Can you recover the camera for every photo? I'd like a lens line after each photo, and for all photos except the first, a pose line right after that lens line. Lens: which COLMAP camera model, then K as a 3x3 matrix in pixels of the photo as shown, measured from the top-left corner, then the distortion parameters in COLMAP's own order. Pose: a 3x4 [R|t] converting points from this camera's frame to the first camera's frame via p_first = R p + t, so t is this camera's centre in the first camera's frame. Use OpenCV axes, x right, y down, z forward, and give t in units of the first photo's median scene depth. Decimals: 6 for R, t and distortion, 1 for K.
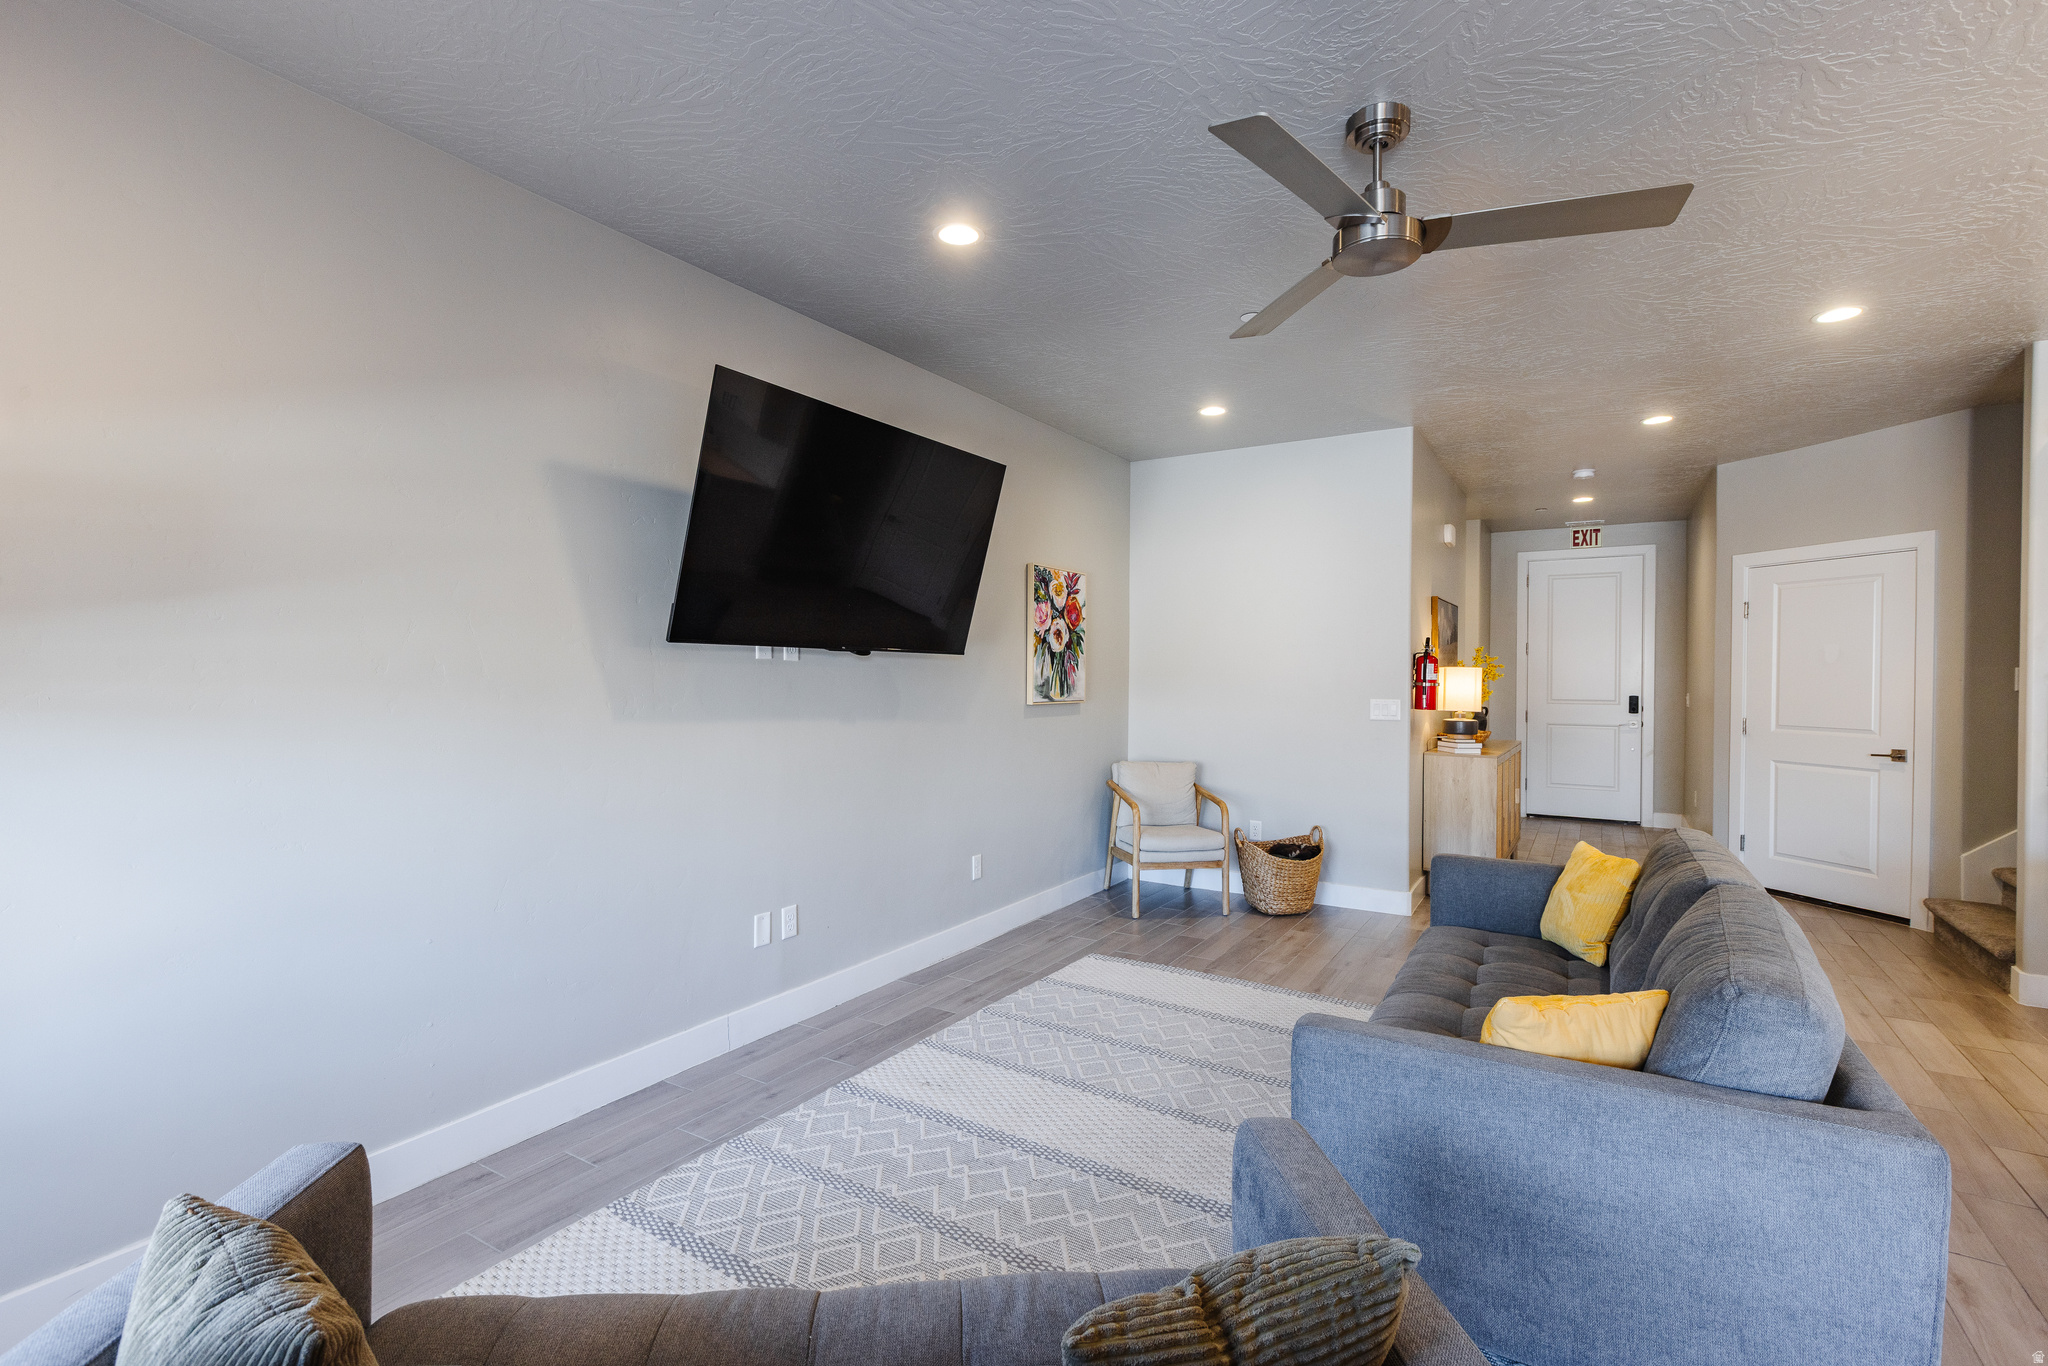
lens RADIAL K [[937.5, 0, 969.2], [0, 937.5, 678.7], [0, 0, 1]] dist [0.003684, -0.000912]
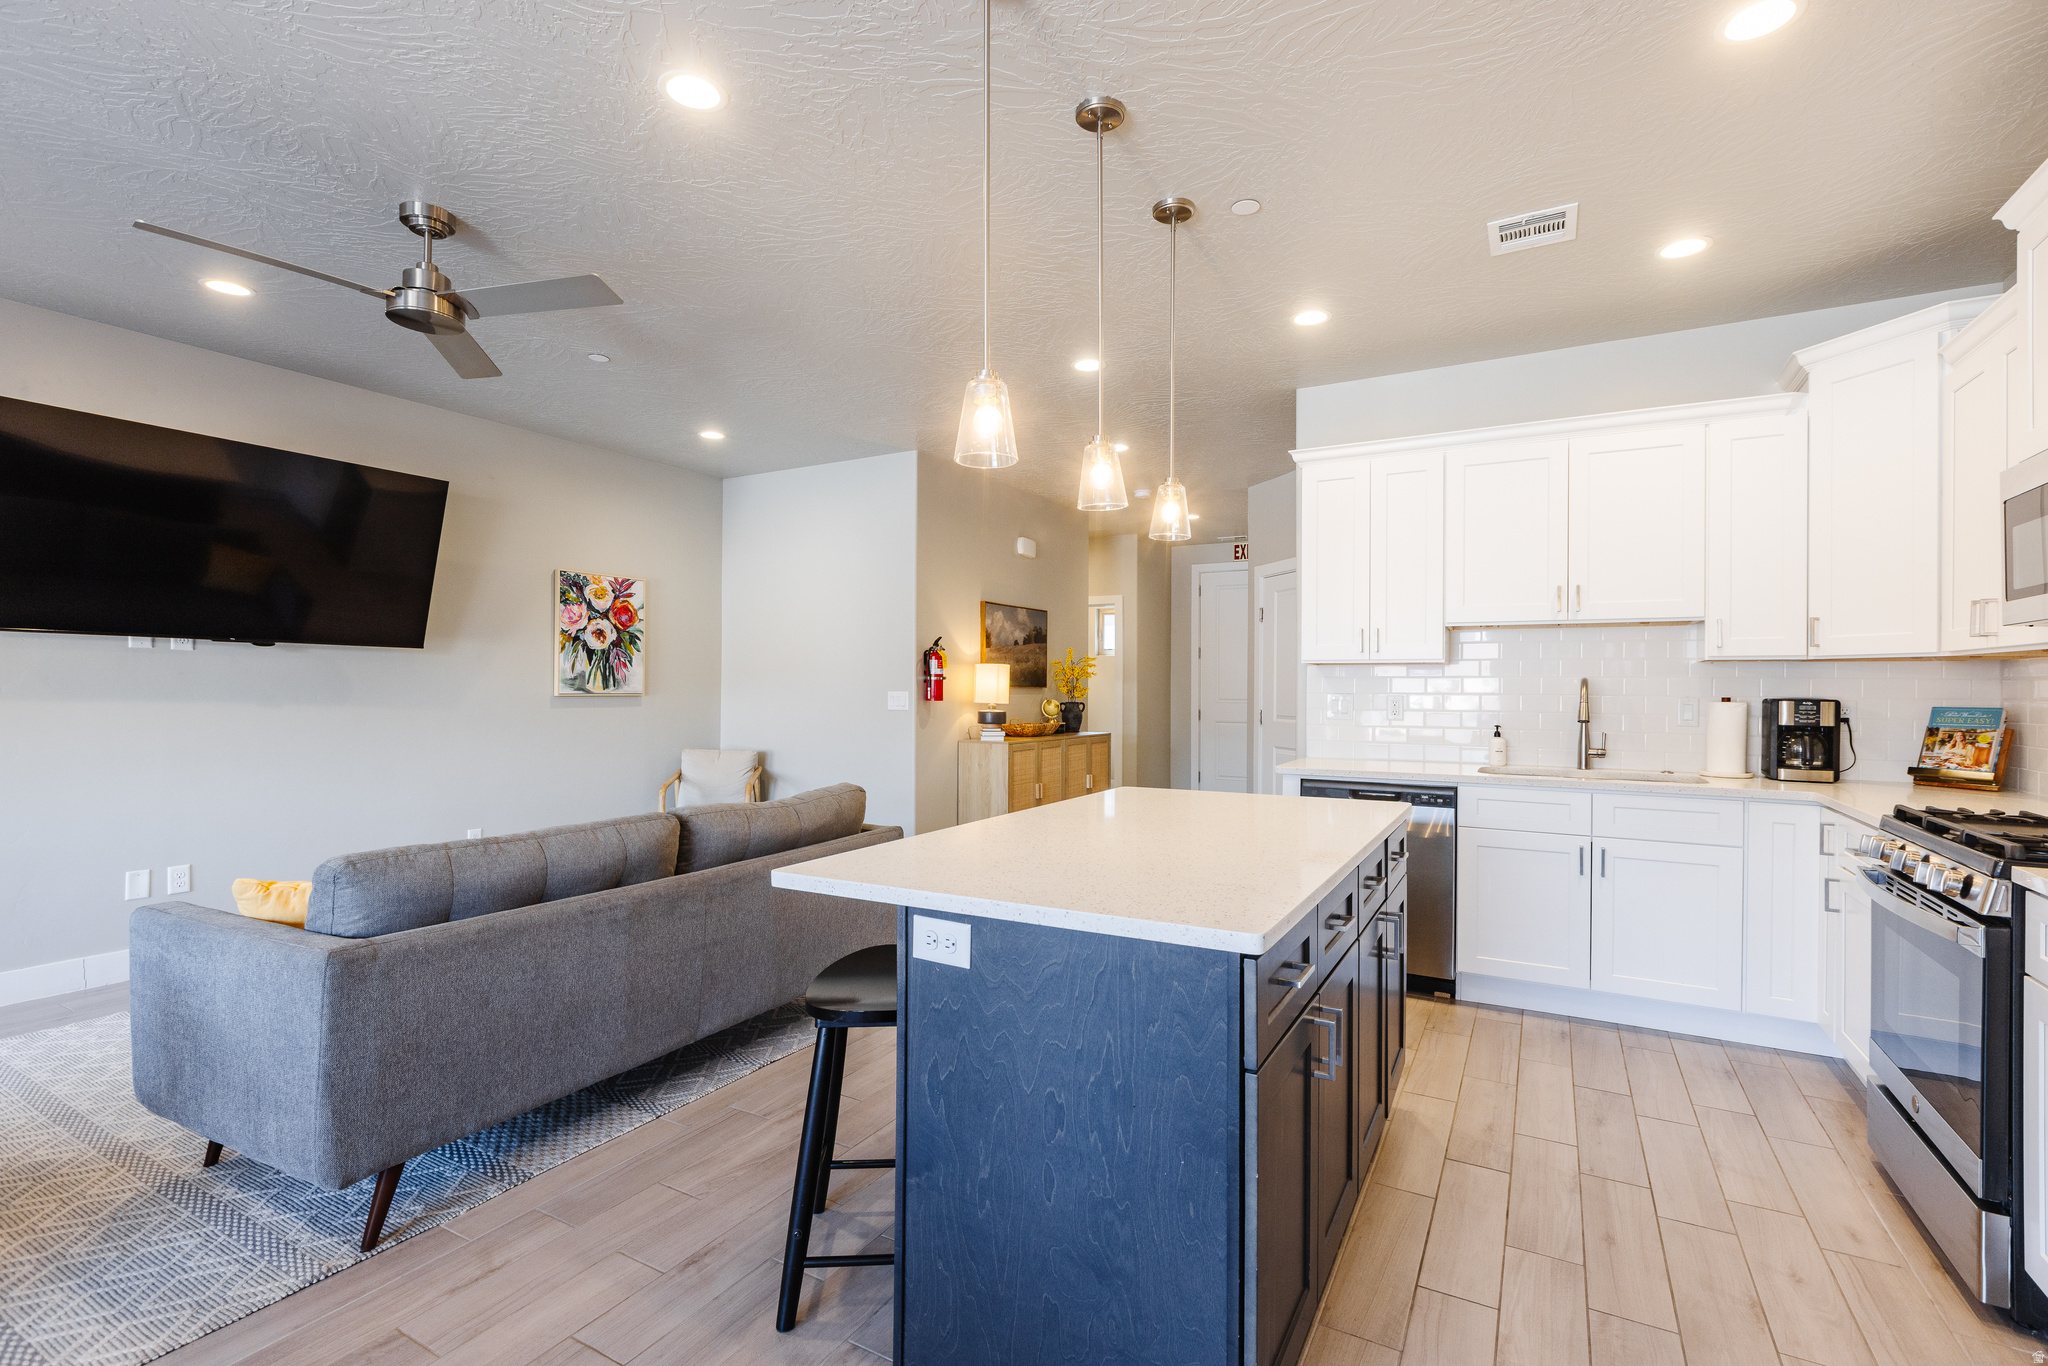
lens RADIAL K [[937.5, 0, 982.7], [0, 937.5, 677.5], [0, 0, 1]] dist [0.003684, -0.000912]
pose [[0.998882, -0.000773, 0.047267, 0.500395], [0.001492, 0.999884, -0.015169, 0.022620], [-0.047250, 0.015223, 0.998767, -0.130351]]
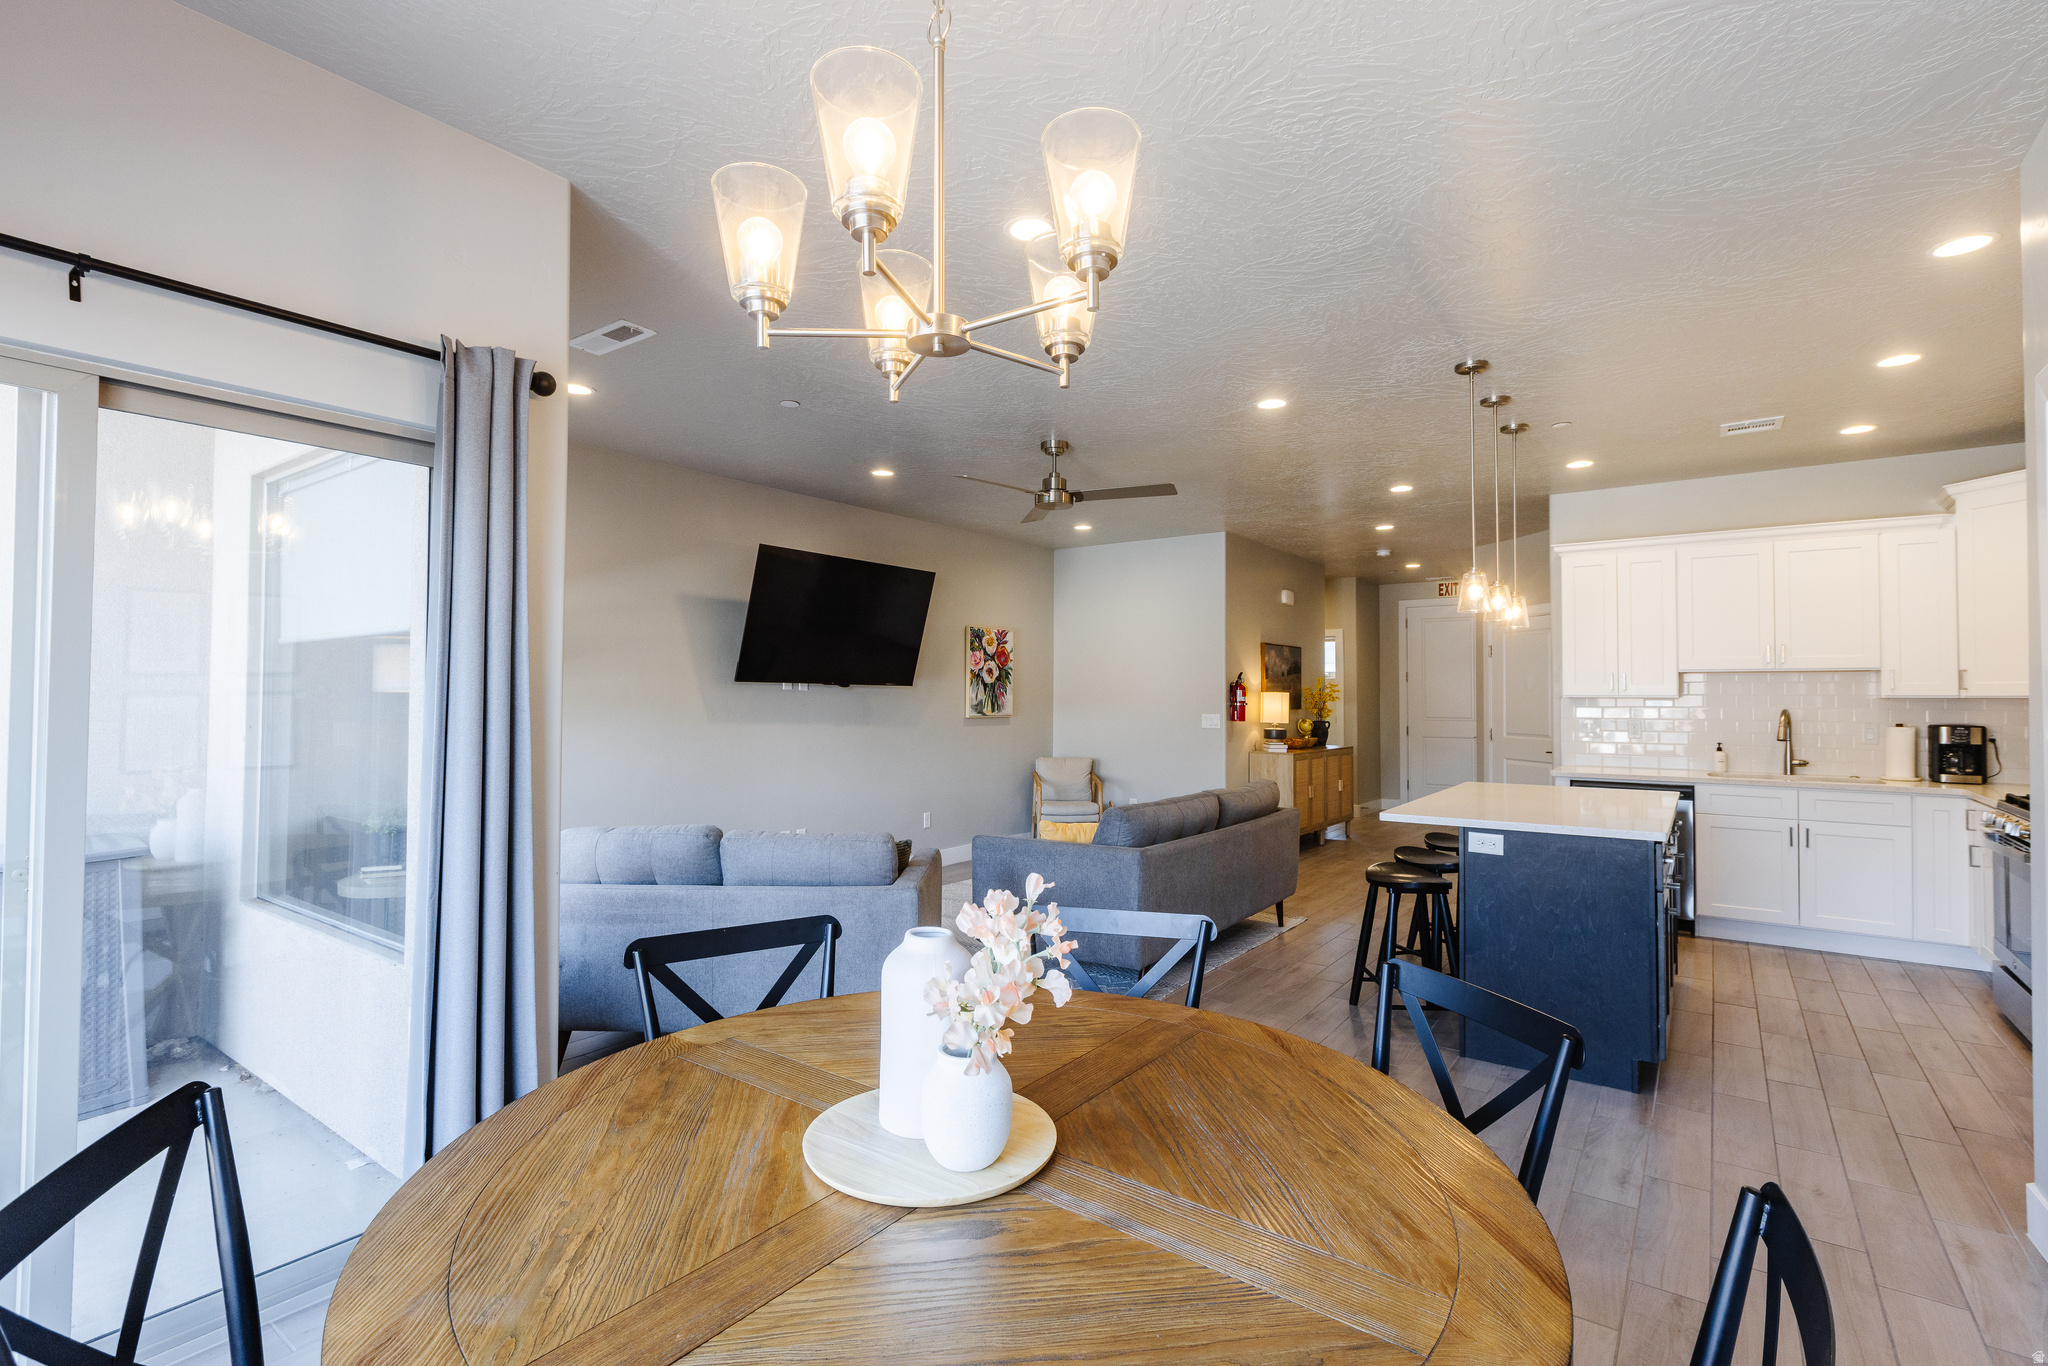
lens RADIAL K [[937.5, 0, 975.3], [0, 937.5, 668.7], [0, 0, 1]] dist [0.003684, -0.000912]
pose [[0.997238, -0.004571, -0.074133, 0.185842], [0.001896, 0.999346, -0.036112, 0.003159], [0.074249, 0.035872, 0.996594, -0.523517]]
